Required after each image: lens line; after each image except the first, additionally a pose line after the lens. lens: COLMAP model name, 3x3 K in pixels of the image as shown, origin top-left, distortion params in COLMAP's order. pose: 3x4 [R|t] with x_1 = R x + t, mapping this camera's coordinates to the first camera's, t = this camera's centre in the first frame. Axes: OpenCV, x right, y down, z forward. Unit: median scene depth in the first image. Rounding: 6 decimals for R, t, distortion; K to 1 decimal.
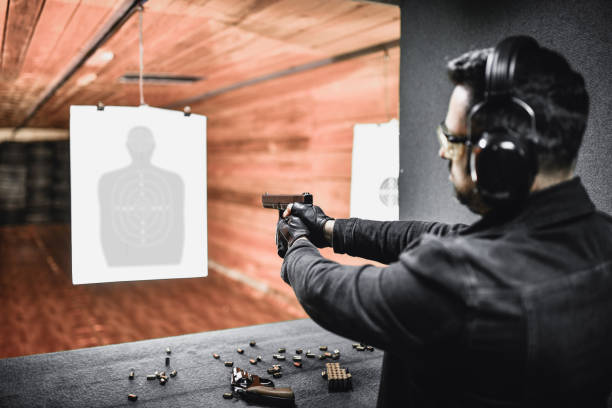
lens RADIAL K [[604.3, 0, 301.6], [0, 604.3, 200.0], [0, 0, 1]] dist [-0.025895, 0.000000]
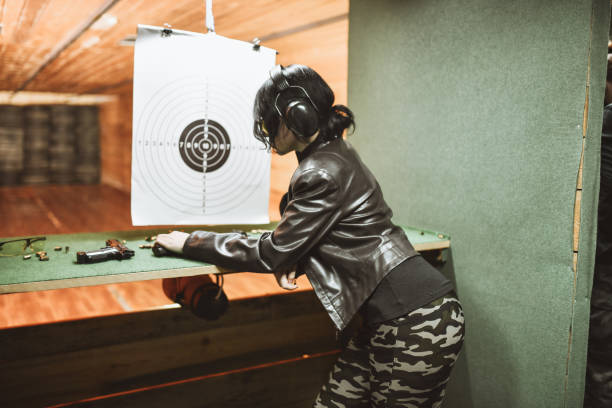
lens RADIAL K [[604.3, 0, 303.4], [0, 604.3, 203.1], [0, 0, 1]] dist [-0.025895, 0.000000]
pose [[0.999831, 0.007925, 0.016610, 0.031327], [-0.008796, 0.998554, 0.053035, 0.050722], [-0.016165, -0.053172, 0.998455, -0.196134]]
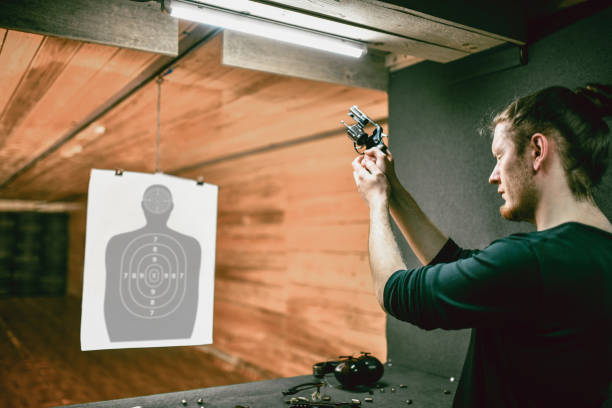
lens RADIAL K [[604.3, 0, 304.8], [0, 604.3, 197.3], [0, 0, 1]] dist [-0.025895, 0.000000]
pose [[0.997477, 0.014310, 0.069539, -0.042616], [-0.005164, 0.991505, -0.129963, 0.013879], [-0.070809, 0.129276, 0.989077, -0.053420]]
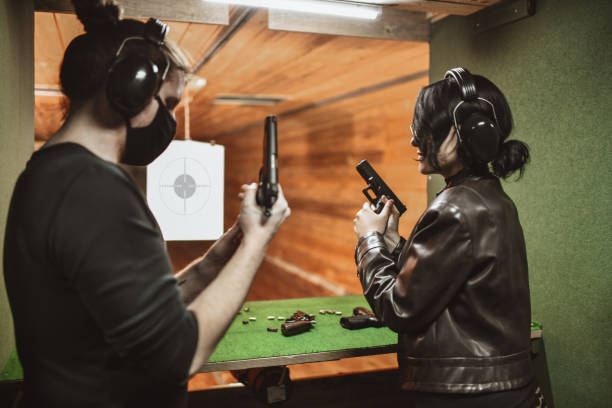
lens RADIAL K [[604.3, 0, 296.1], [0, 604.3, 202.4], [0, 0, 1]] dist [-0.025895, 0.000000]
pose [[0.986647, 0.010369, -0.162540, 0.063302], [-0.013691, 0.999719, -0.019330, 0.017769], [0.162294, 0.021297, 0.986513, -0.148444]]
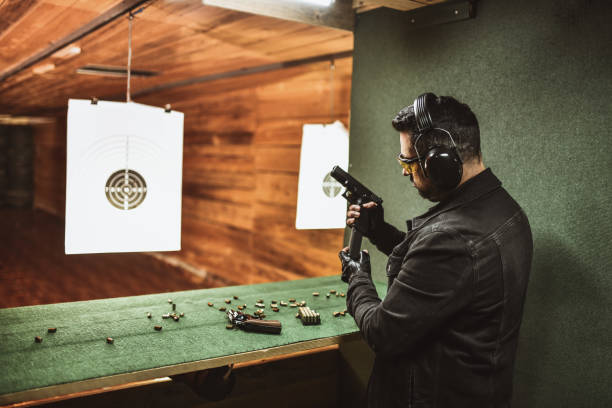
lens RADIAL K [[604.3, 0, 306.7], [0, 604.3, 203.1], [0, 0, 1]] dist [-0.025895, 0.000000]
pose [[0.990948, 0.027578, 0.131380, -0.053129], [-0.029283, 0.999510, 0.011065, 0.011163], [-0.131010, -0.014812, 0.991270, -0.137346]]
